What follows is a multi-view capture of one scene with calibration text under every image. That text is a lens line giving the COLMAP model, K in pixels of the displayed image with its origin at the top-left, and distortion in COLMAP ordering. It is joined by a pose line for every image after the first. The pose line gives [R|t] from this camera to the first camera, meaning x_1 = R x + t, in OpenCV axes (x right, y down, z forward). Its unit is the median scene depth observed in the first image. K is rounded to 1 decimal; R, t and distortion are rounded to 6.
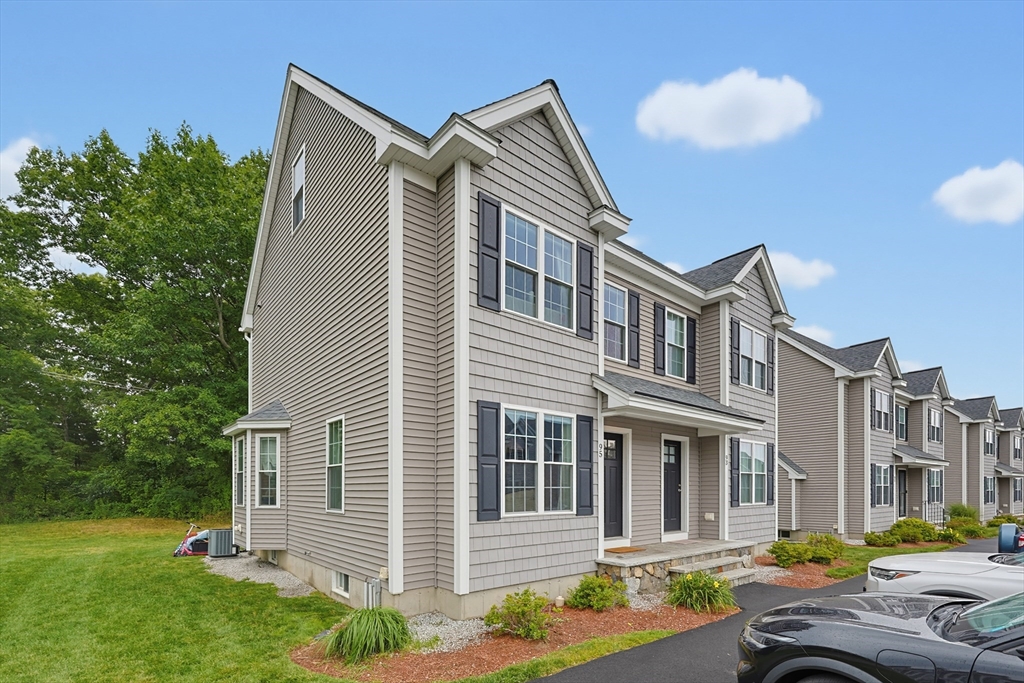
lens RADIAL K [[416.2, 0, 511.8], [0, 416.2, 282.1], [0, 0, 1]] dist [0.000234, 0.000087]
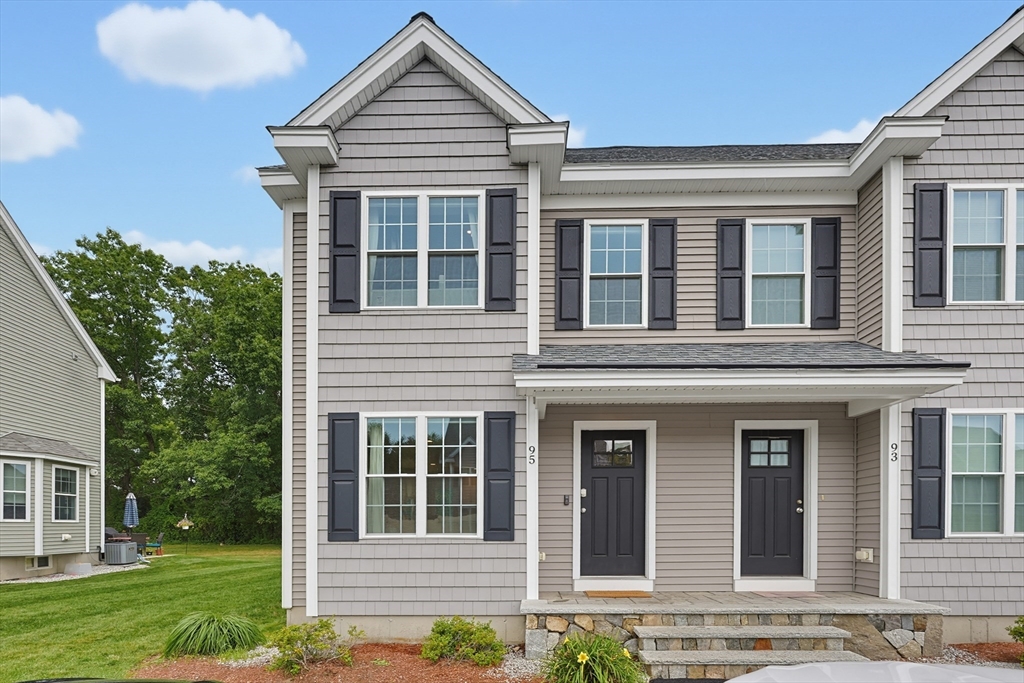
lens RADIAL K [[436.8, 0, 508.5], [0, 436.8, 340.2], [0, 0, 1]] dist [0.001475, 0.000558]
pose [[0.761877, -0.252001, -0.596690, 0.643292], [0.290493, 0.956309, -0.032967, 0.215727], [0.578928, -0.148218, 0.801795, 0.380051]]
